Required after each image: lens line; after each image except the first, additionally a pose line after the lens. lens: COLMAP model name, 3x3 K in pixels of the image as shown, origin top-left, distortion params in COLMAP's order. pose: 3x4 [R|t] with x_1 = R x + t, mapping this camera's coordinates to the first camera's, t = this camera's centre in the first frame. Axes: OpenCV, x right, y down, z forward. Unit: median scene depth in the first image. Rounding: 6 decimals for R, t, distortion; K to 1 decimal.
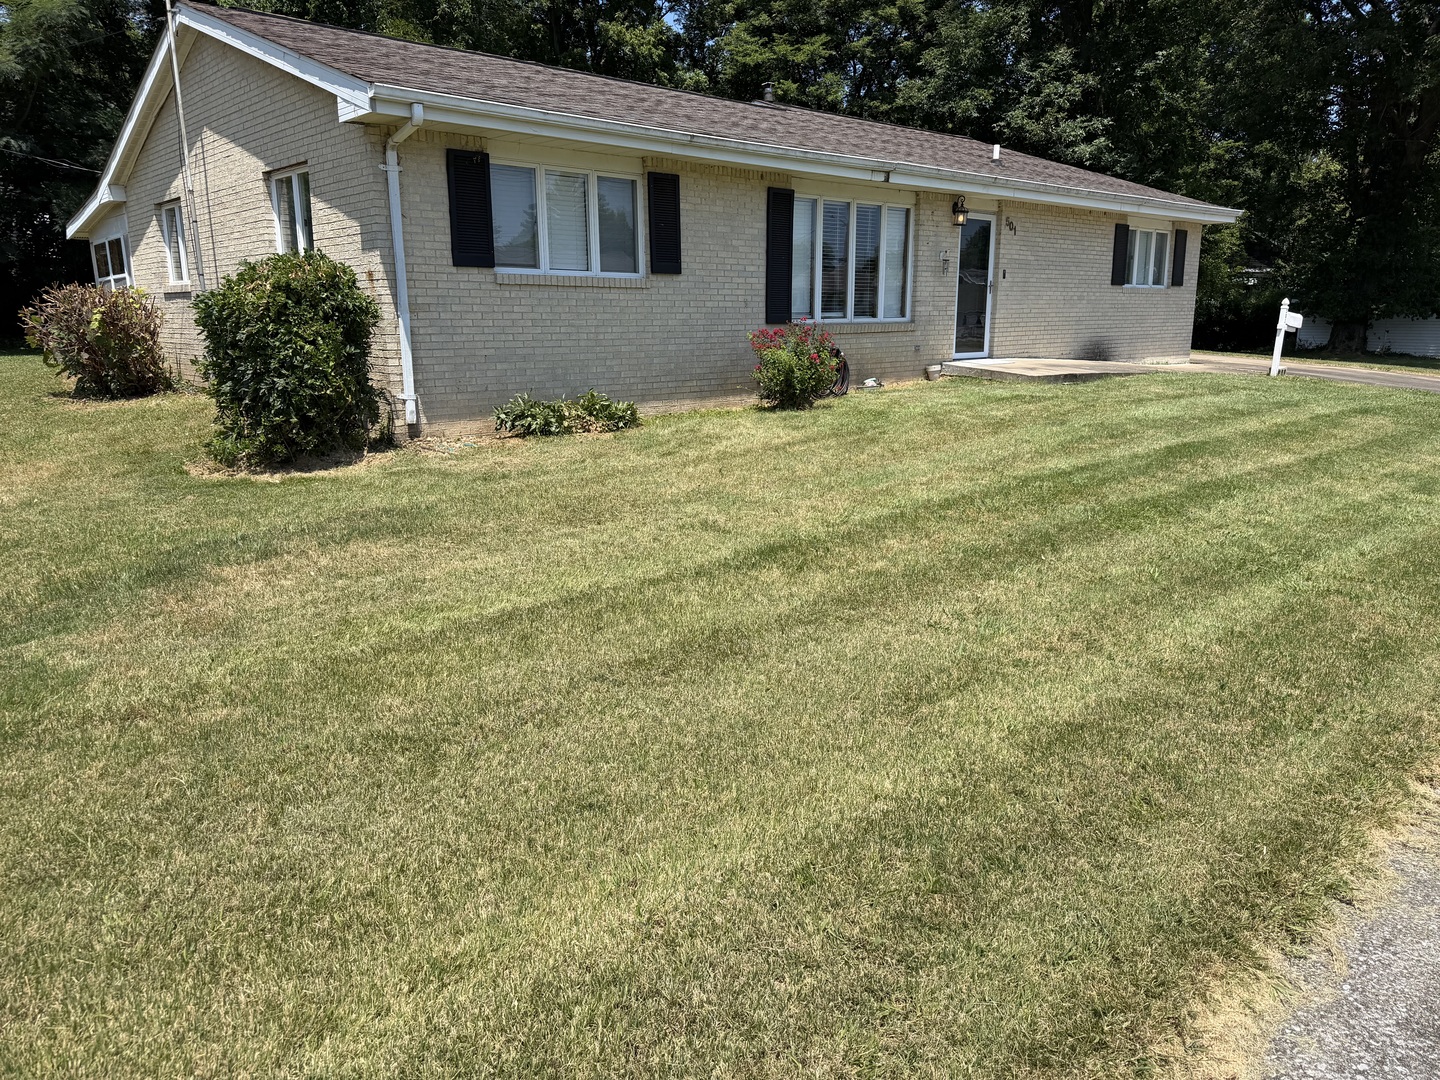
lens RADIAL K [[1019.0, 0, 720.0], [0, 1019.0, 540.0], [0, 0, 1]] dist [0.037332, -0.039313]
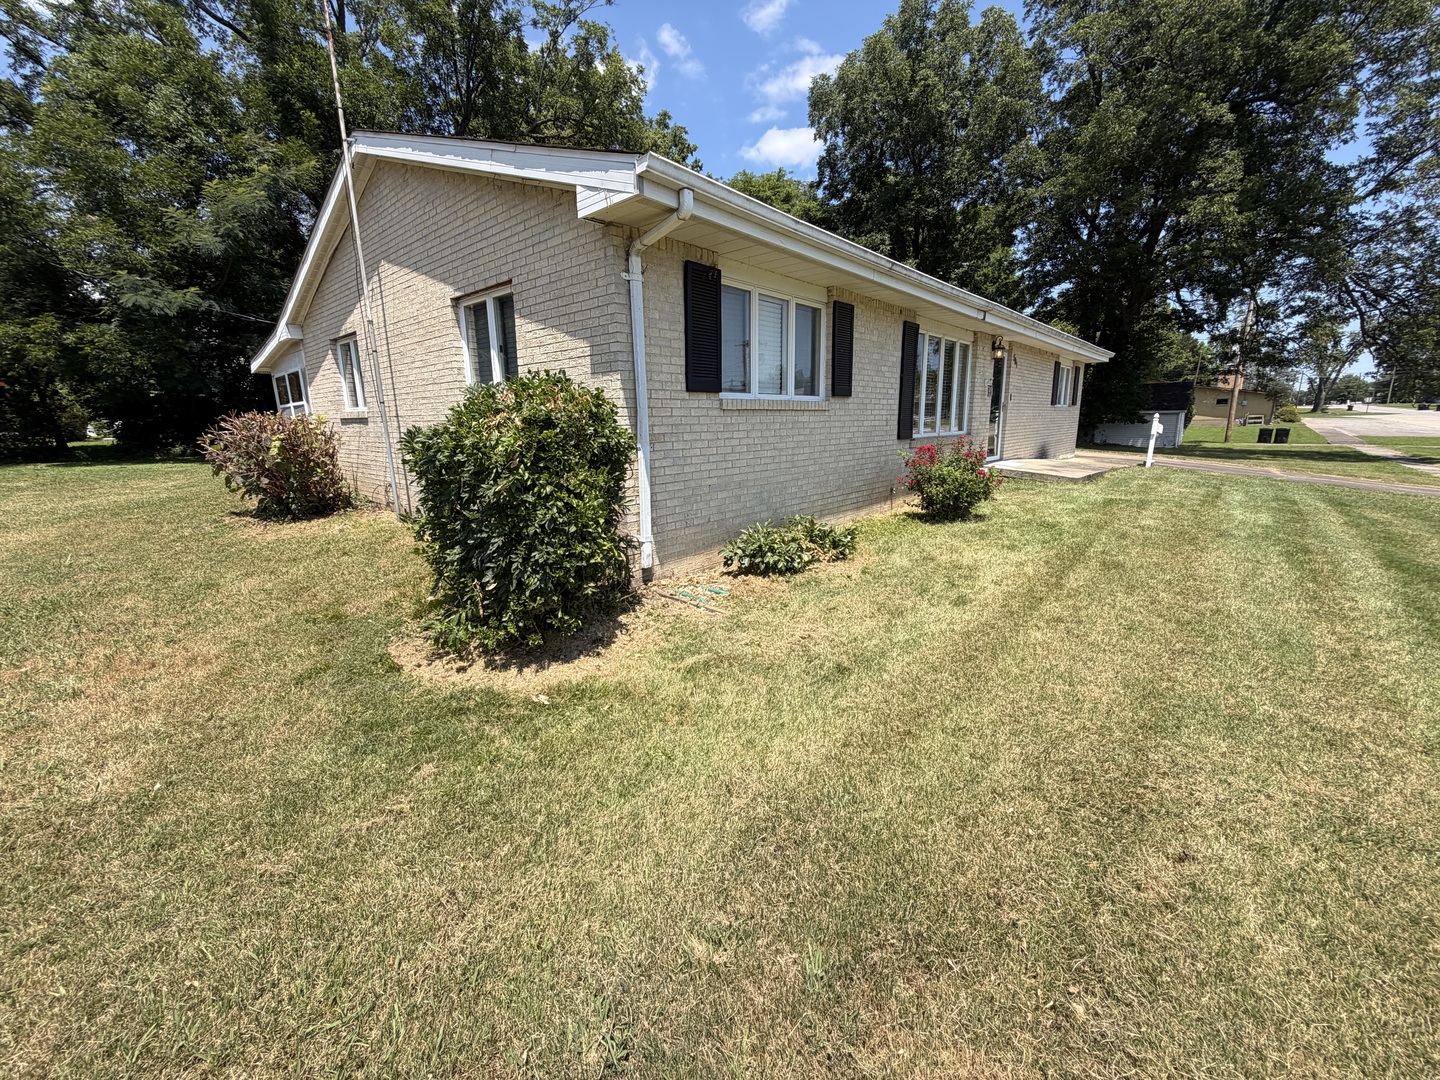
lens RADIAL K [[573.4, 0, 720.0], [0, 573.4, 540.0], [0, 0, 1]] dist [-0.000530, -0.000251]
pose [[0.994403, -0.030572, 0.101135, -0.247550], [0.031628, 0.999460, -0.008855, -0.112336], [-0.100809, 0.012004, 0.994833, 0.424147]]
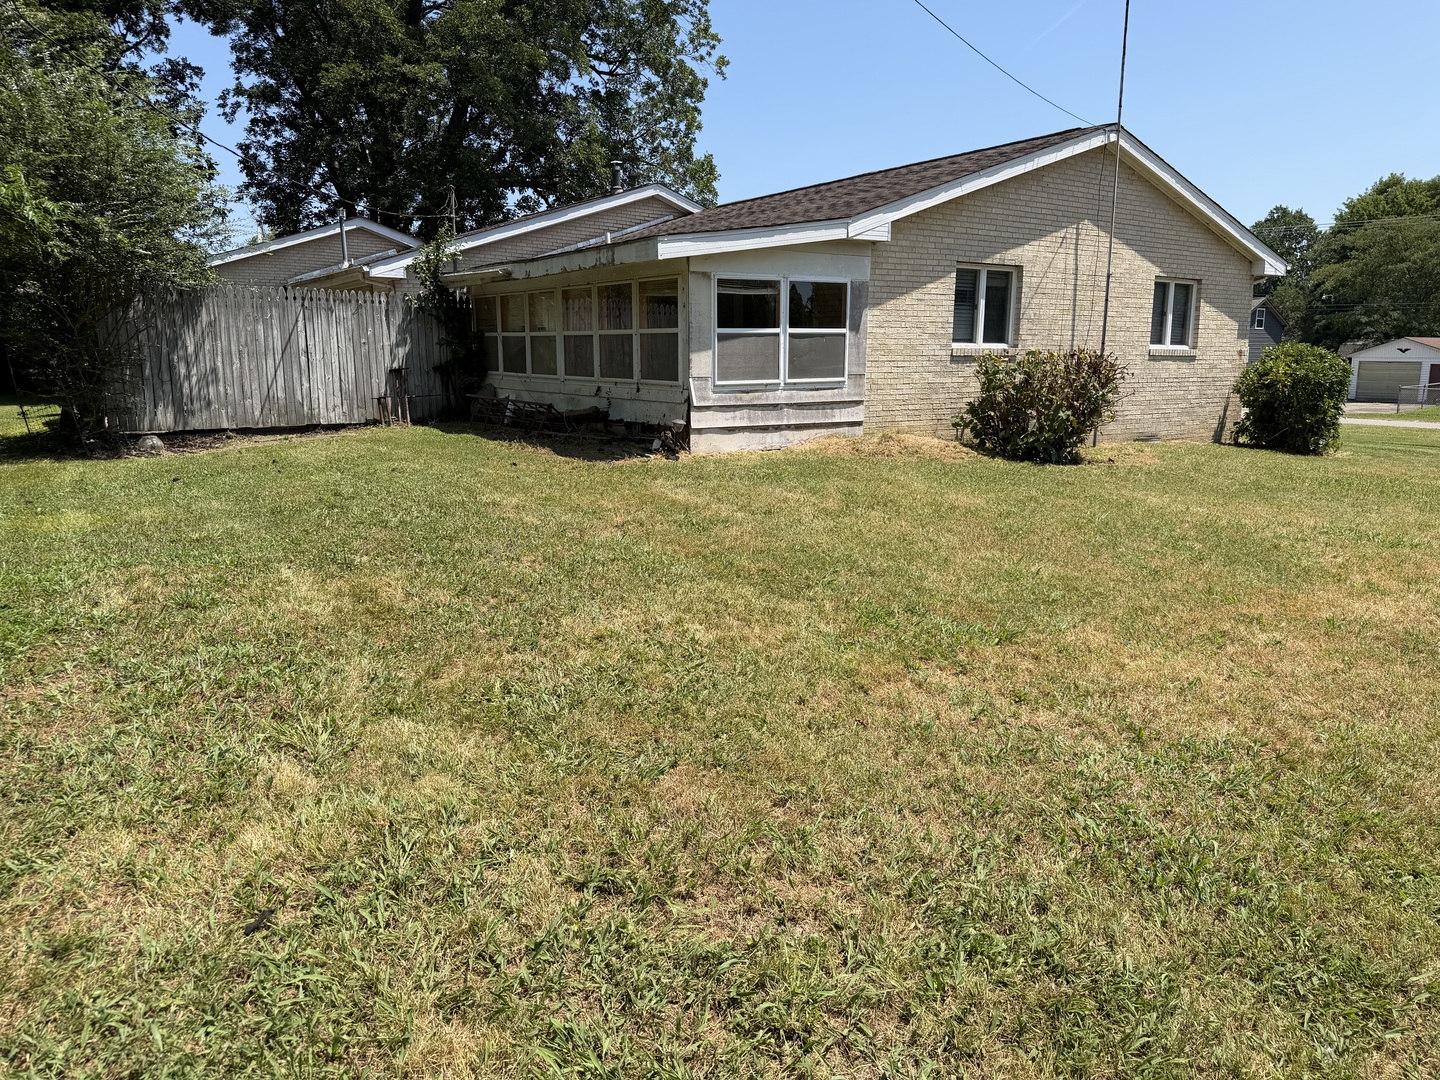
lens RADIAL K [[1019.0, 0, 720.0], [0, 1019.0, 540.0], [0, 0, 1]] dist [0.037332, -0.039313]
pose [[0.115492, -0.176286, 0.977540, -1.926374], [0.210783, 0.966062, 0.149313, -0.337623], [-0.970686, 0.188804, 0.148731, 1.415189]]
